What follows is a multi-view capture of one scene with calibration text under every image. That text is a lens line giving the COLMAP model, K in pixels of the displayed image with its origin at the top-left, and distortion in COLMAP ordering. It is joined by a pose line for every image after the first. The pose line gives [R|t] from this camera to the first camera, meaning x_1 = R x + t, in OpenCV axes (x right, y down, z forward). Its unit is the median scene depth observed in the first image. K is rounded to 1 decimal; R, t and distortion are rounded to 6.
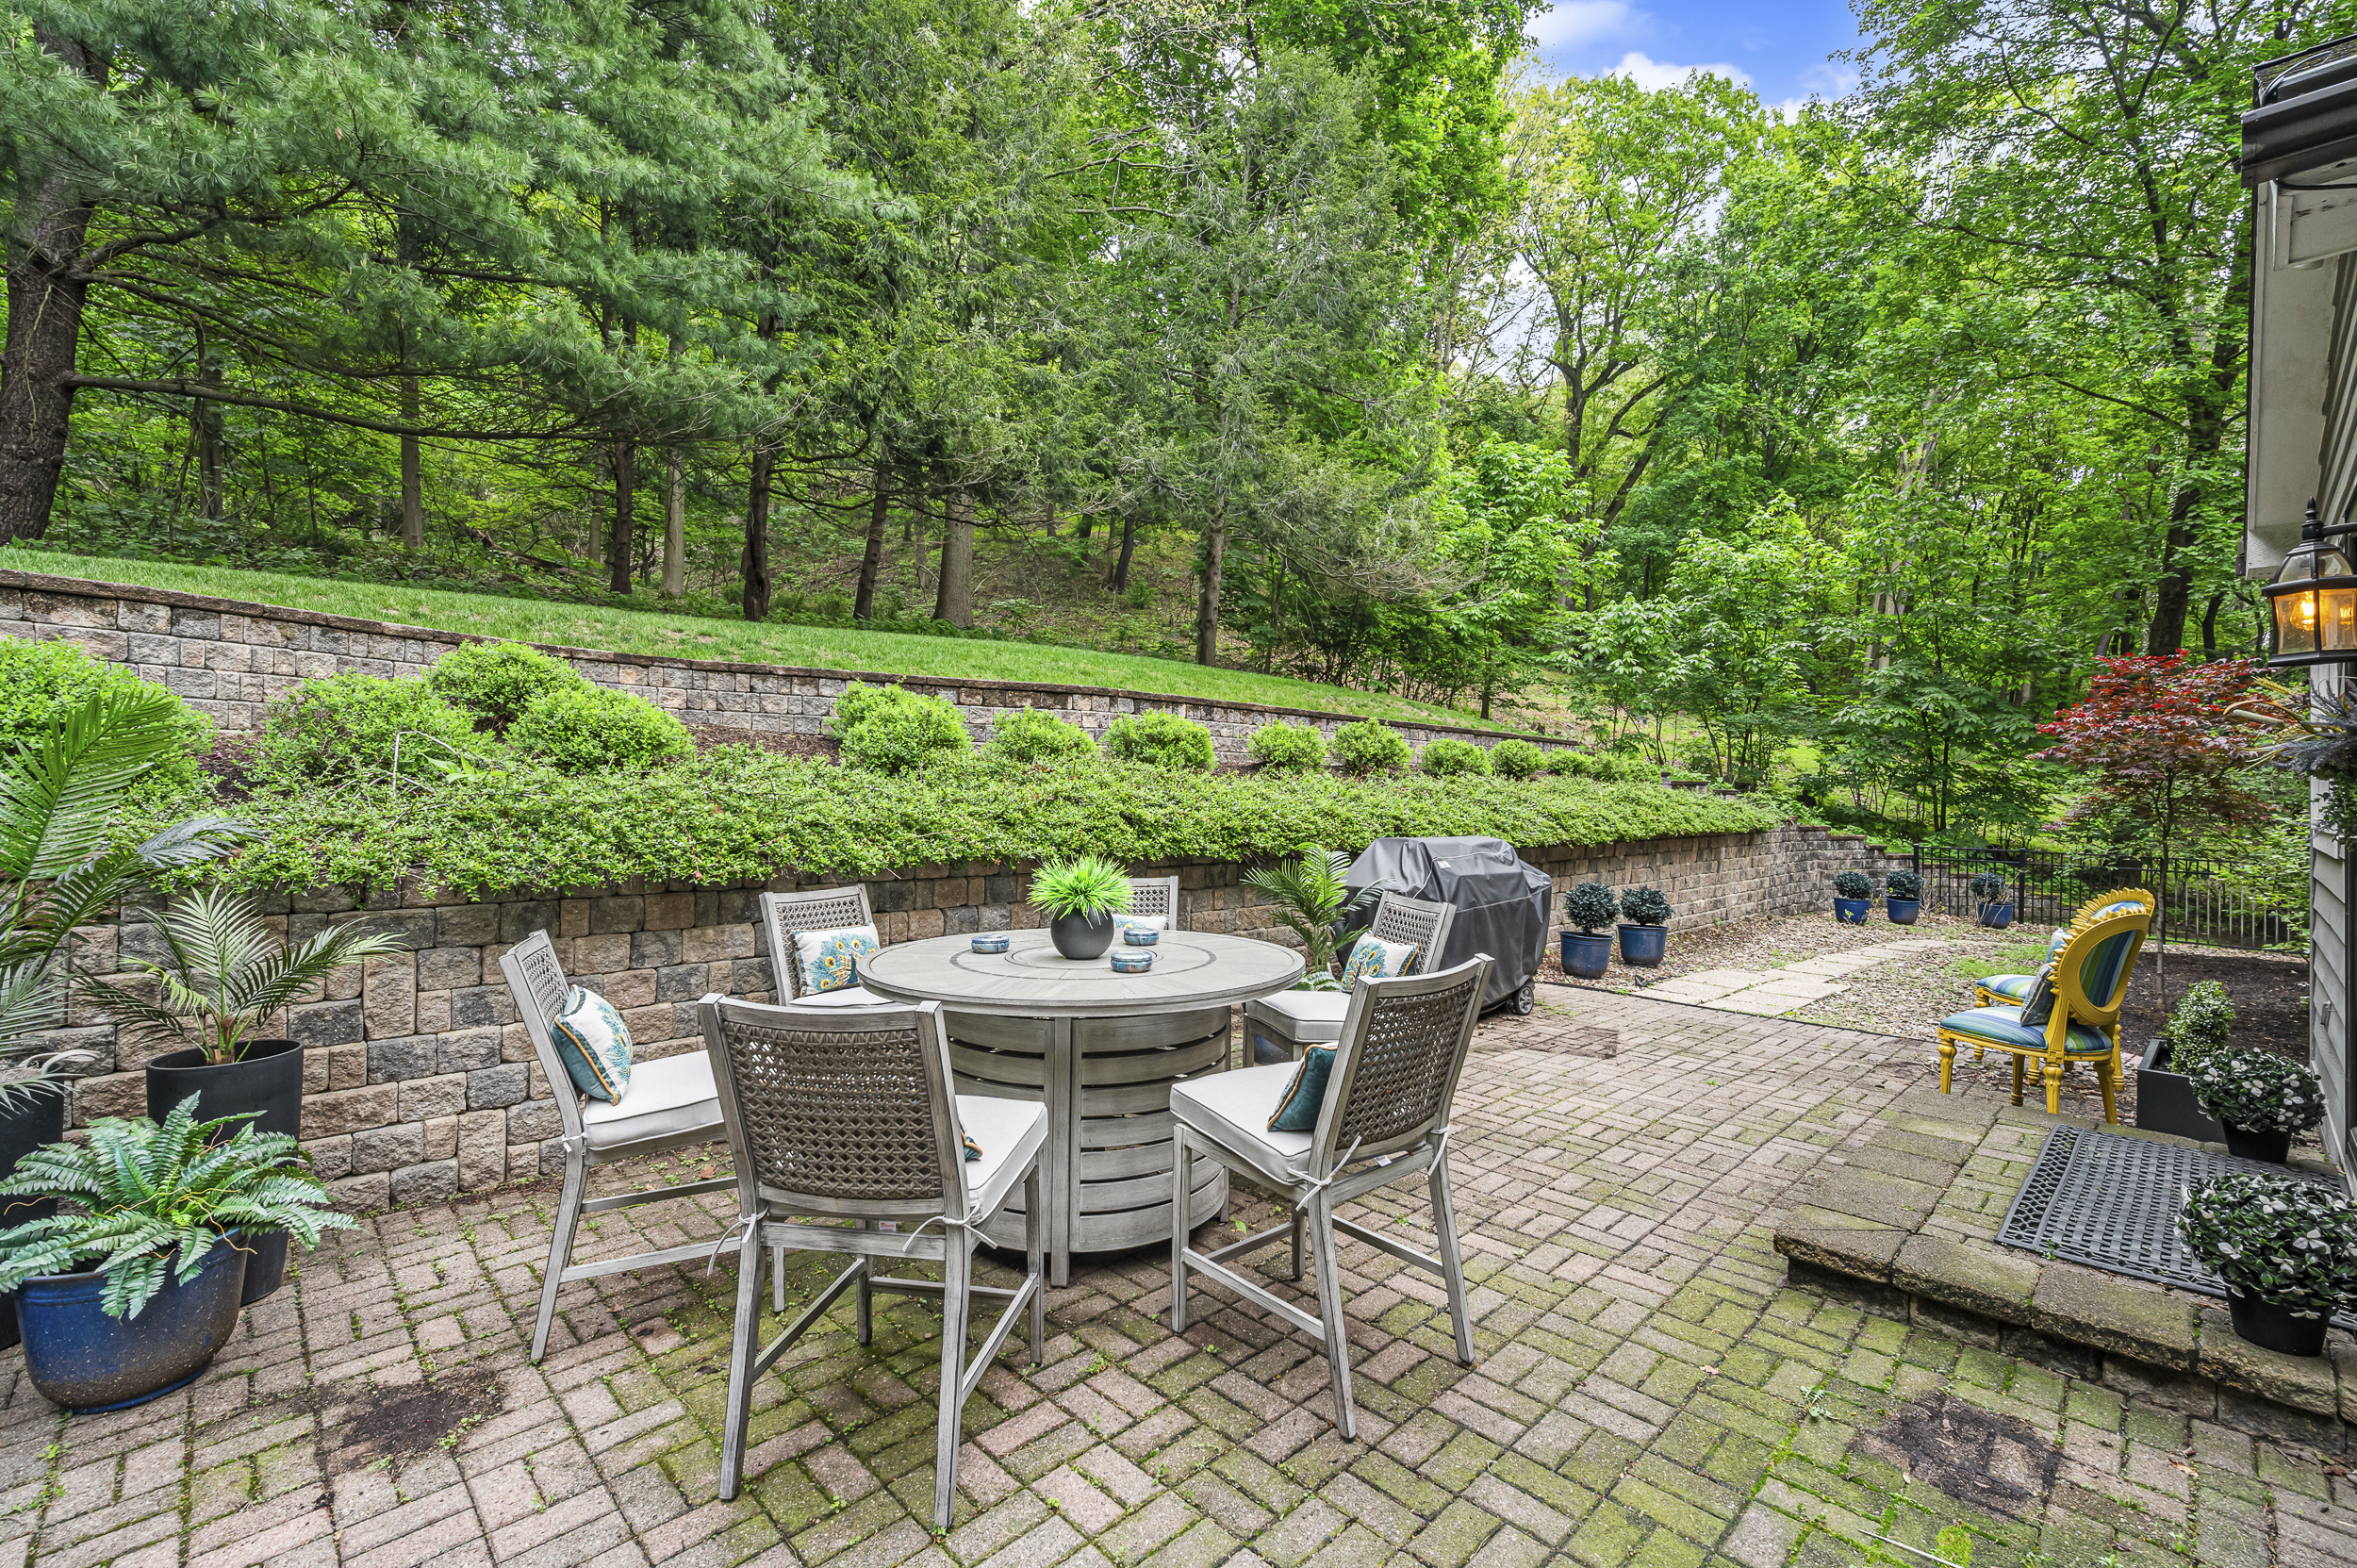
lens RADIAL K [[1027.6, 0, 1179.9], [0, 1027.6, 787.9], [0, 0, 1]] dist [-0.001203, -0.000104]
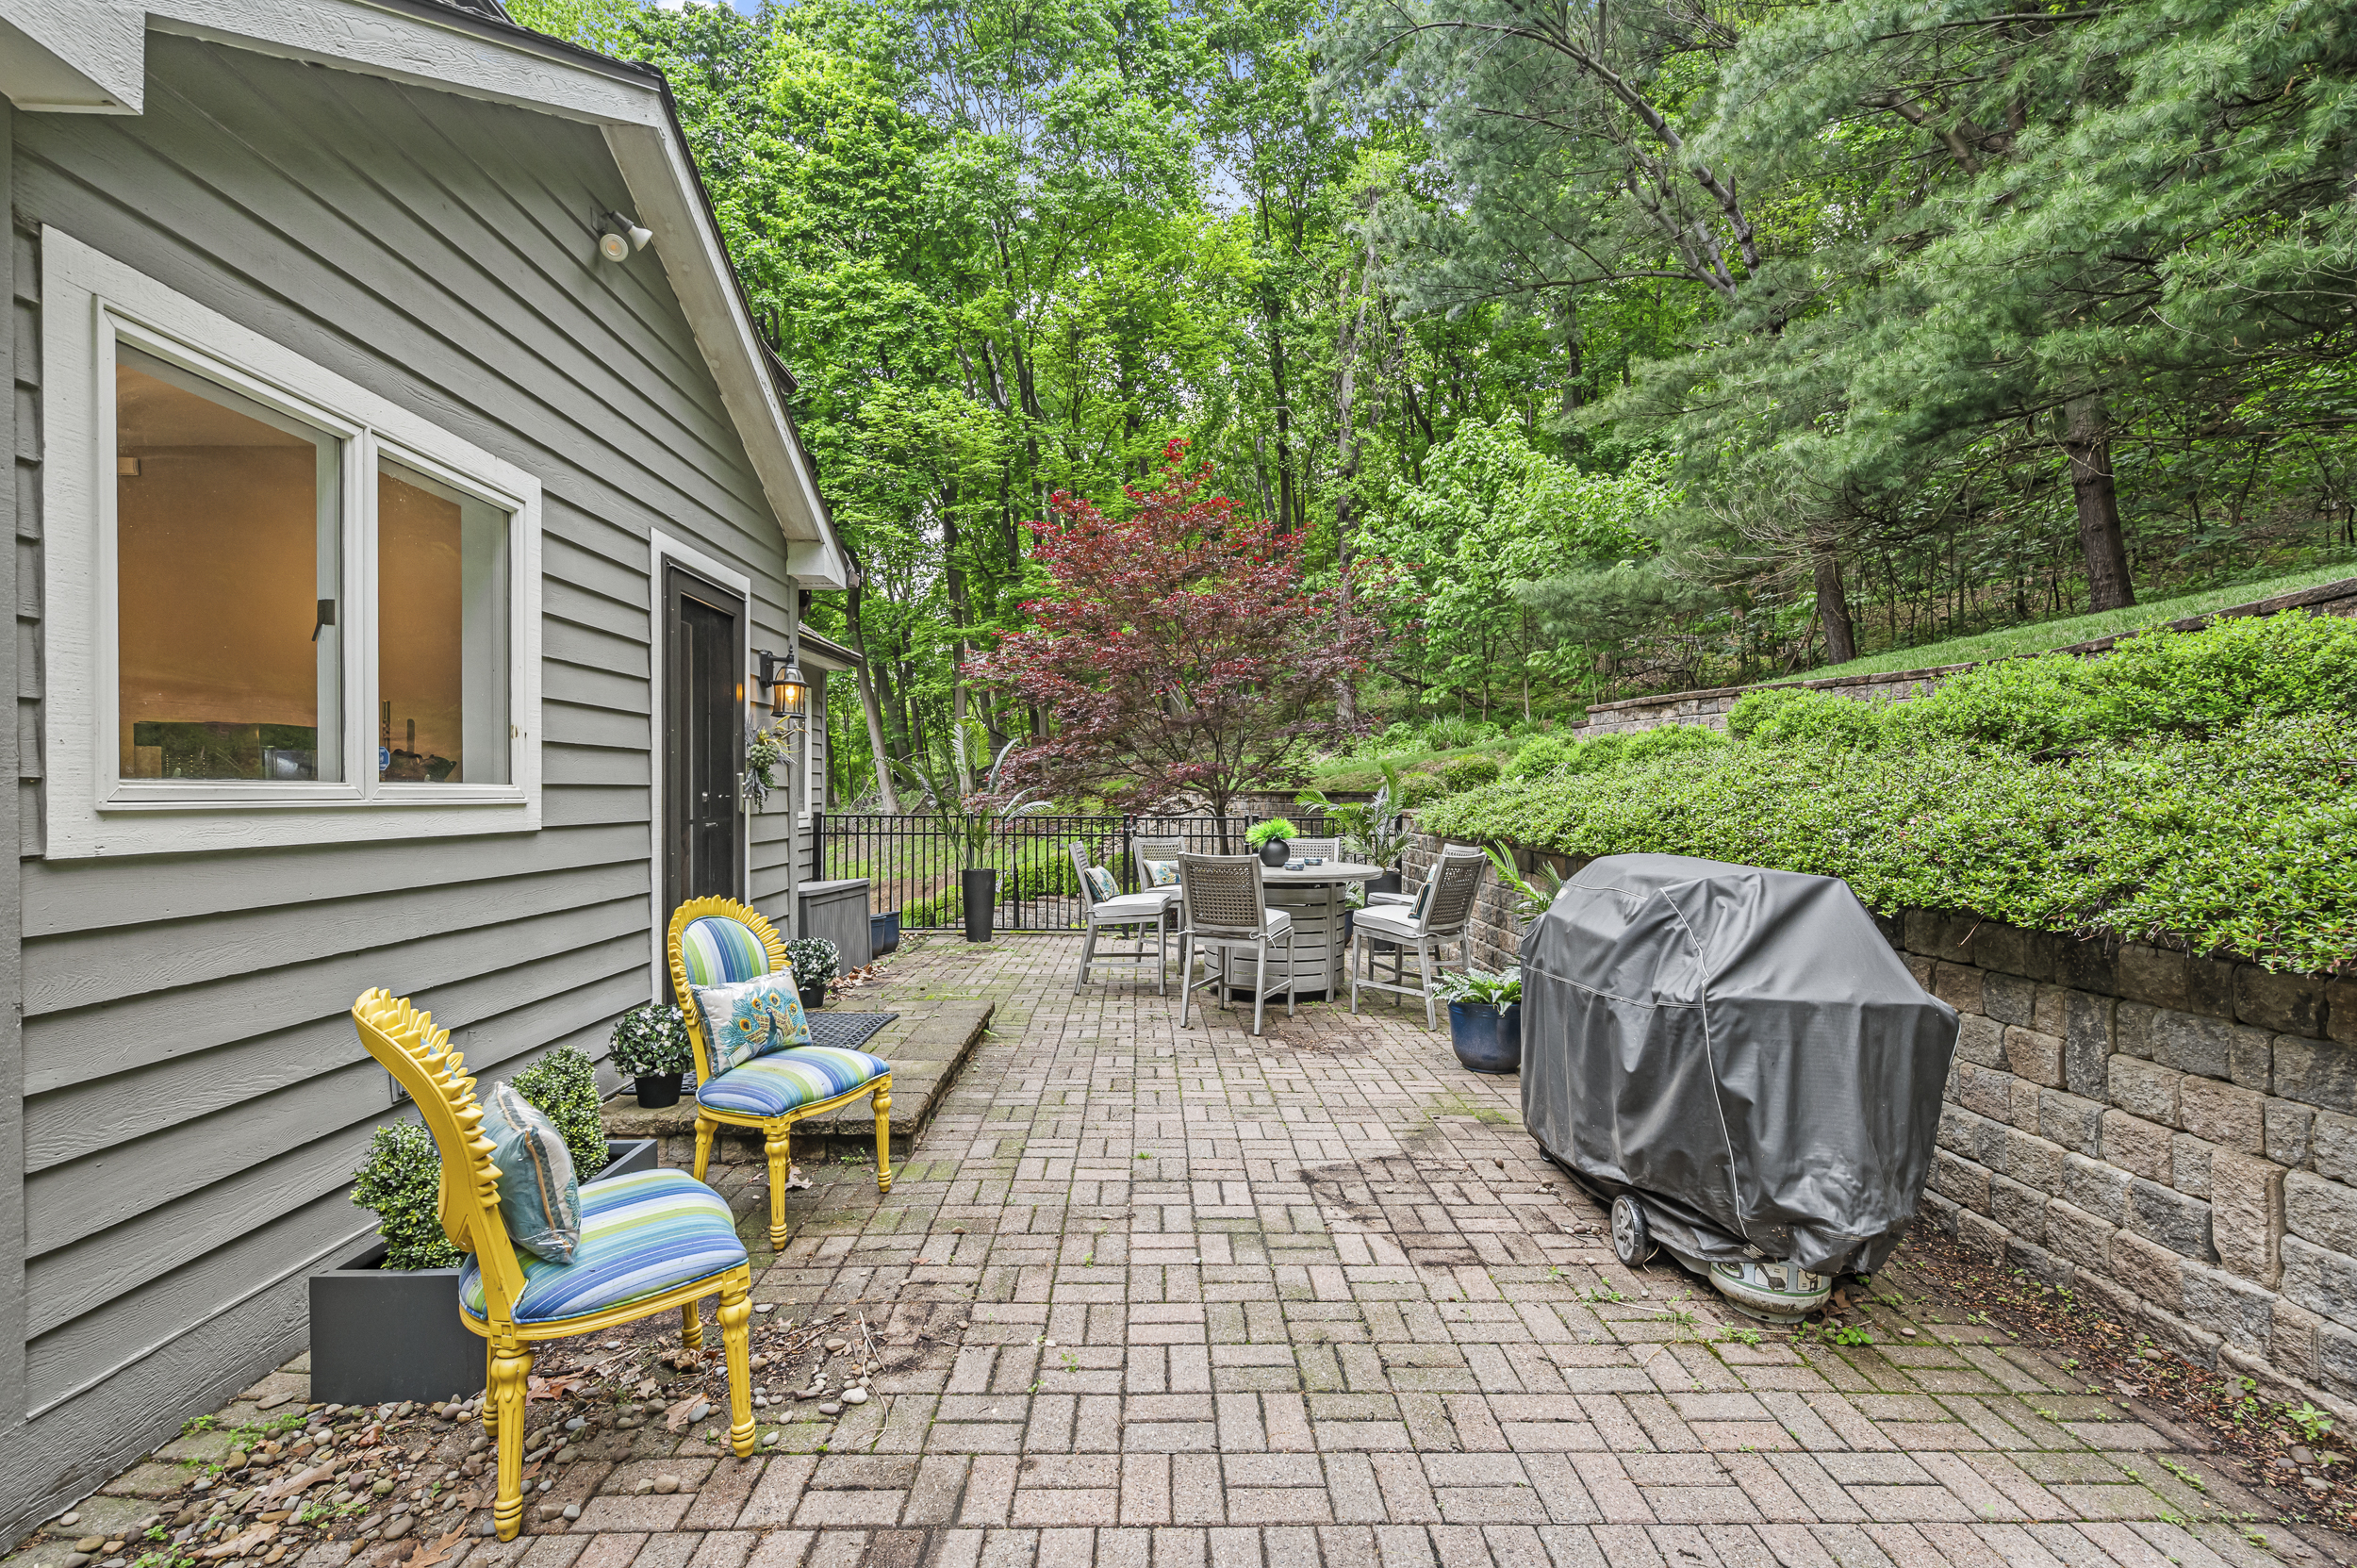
lens RADIAL K [[1027.6, 0, 1177.5], [0, 1027.6, 794.1], [0, 0, 1]] dist [-0.001203, -0.000104]
pose [[-0.675194, -0.012464, -0.737535, 1.232759], [-0.009082, 0.999922, -0.008584, 0.030630], [0.737584, 0.000902, -0.675255, 1.772907]]
